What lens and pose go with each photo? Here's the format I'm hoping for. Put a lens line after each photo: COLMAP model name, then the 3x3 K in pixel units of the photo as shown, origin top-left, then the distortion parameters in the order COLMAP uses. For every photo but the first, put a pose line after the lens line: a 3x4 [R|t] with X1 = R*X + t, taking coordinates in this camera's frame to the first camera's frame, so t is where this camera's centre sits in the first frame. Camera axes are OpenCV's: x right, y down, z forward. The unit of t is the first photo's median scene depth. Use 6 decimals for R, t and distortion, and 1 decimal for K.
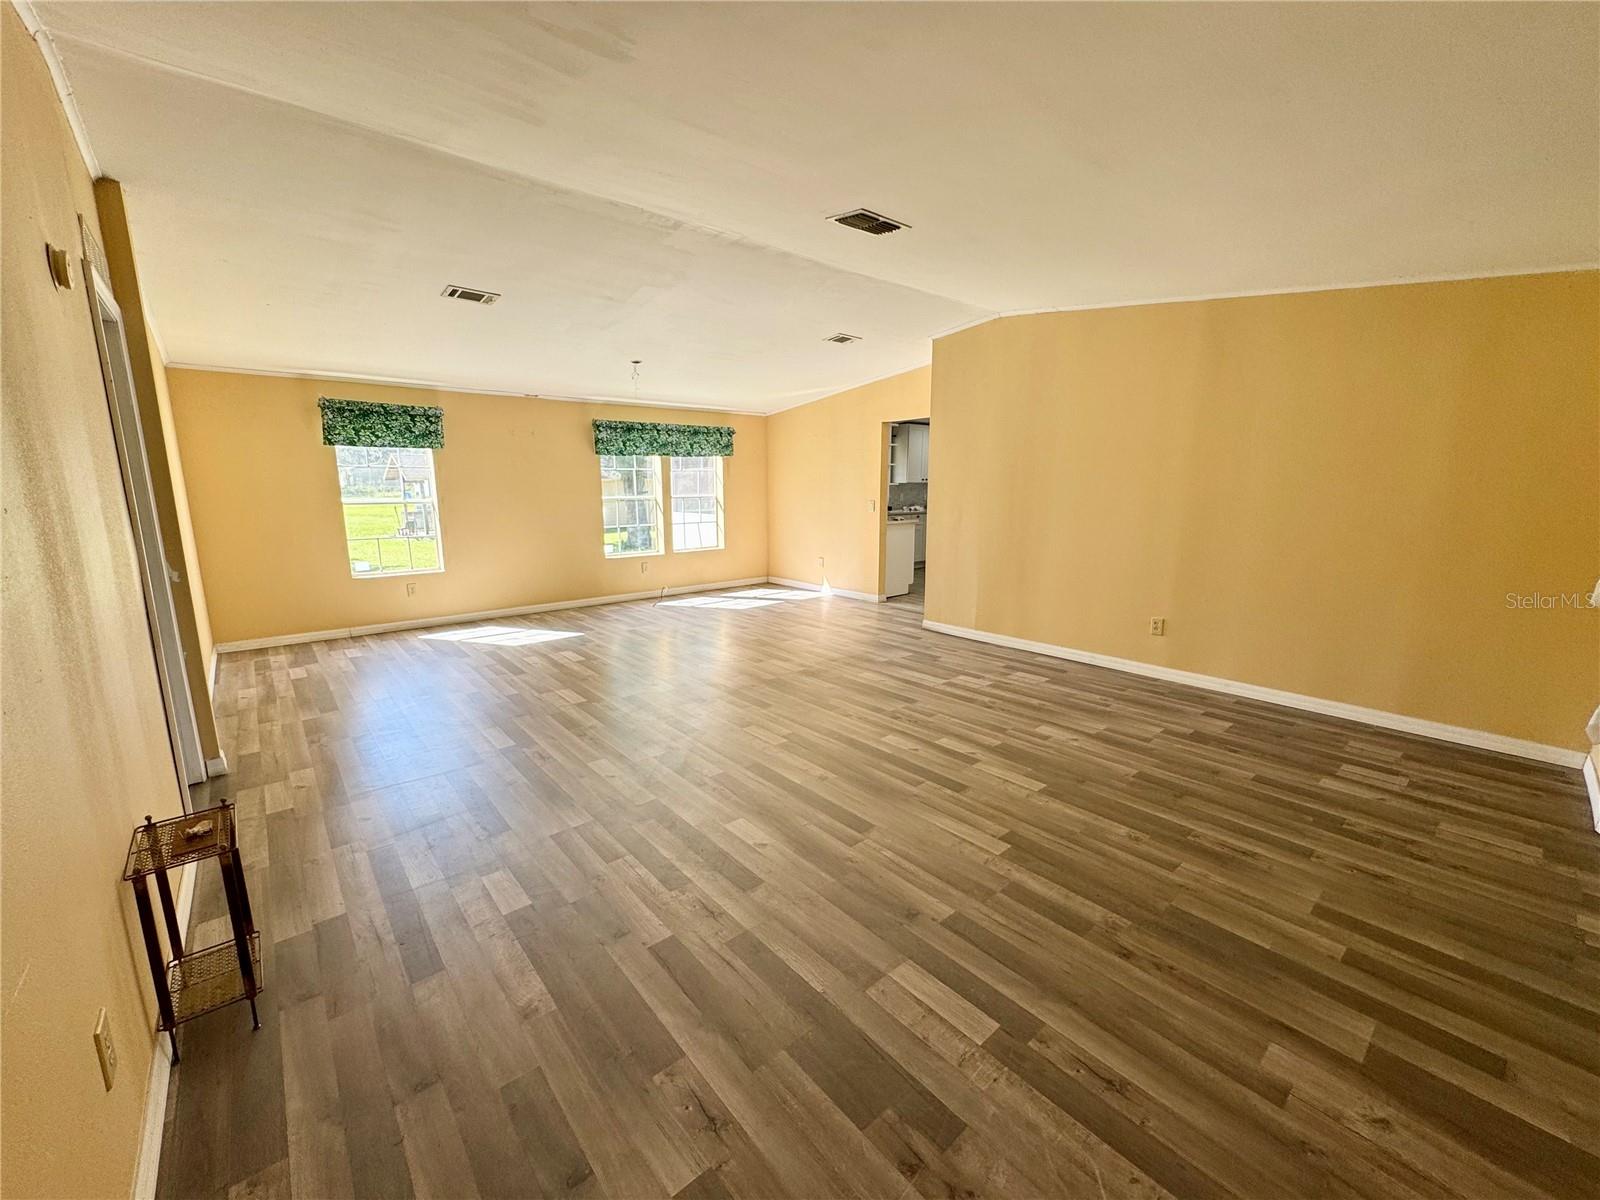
lens RADIAL K [[638.1, 0, 798.2], [0, 638.1, 593.2], [0, 0, 1]] dist [0.002207, 0.000173]
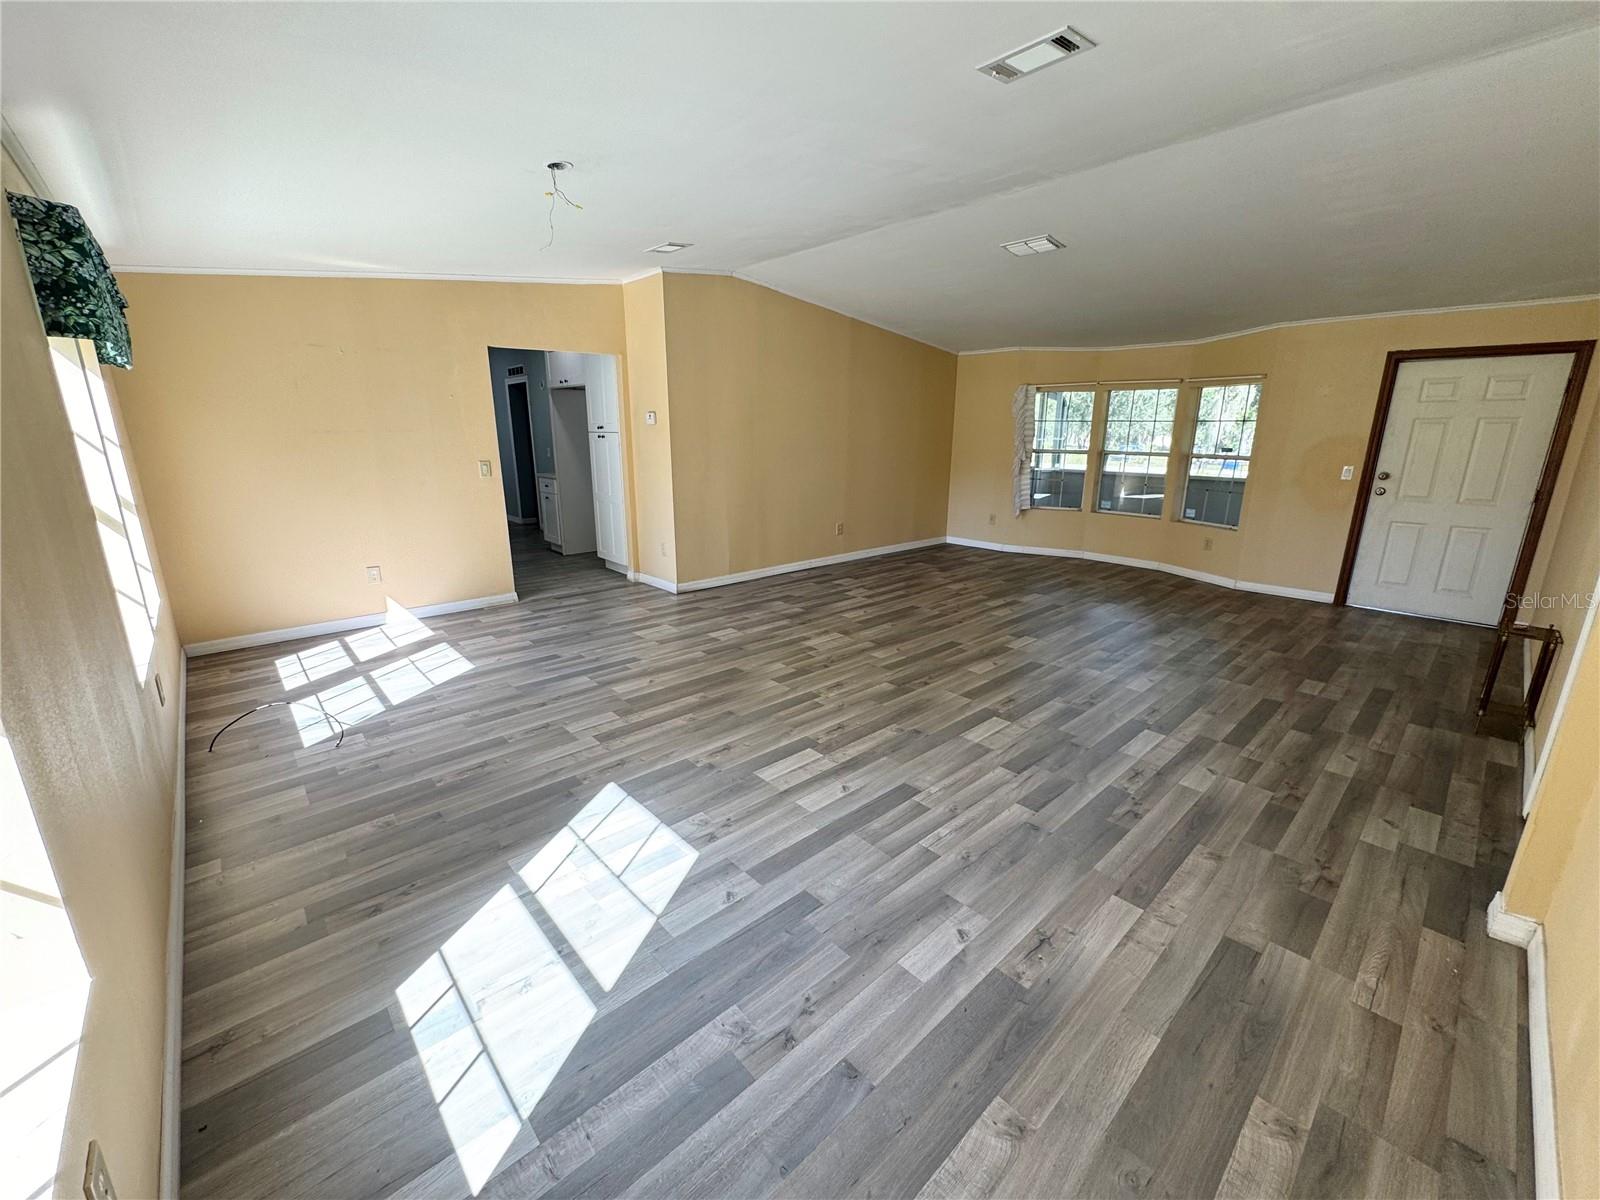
lens RADIAL K [[638.1, 0, 797.1], [0, 638.1, 611.0], [0, 0, 1]] dist [0.002207, 0.000173]
pose [[-0.031717, -0.269854, 0.962379, -0.951854], [0.167122, 0.947876, 0.271295, -0.191958], [-0.985426, 0.169439, 0.015035, 1.095849]]
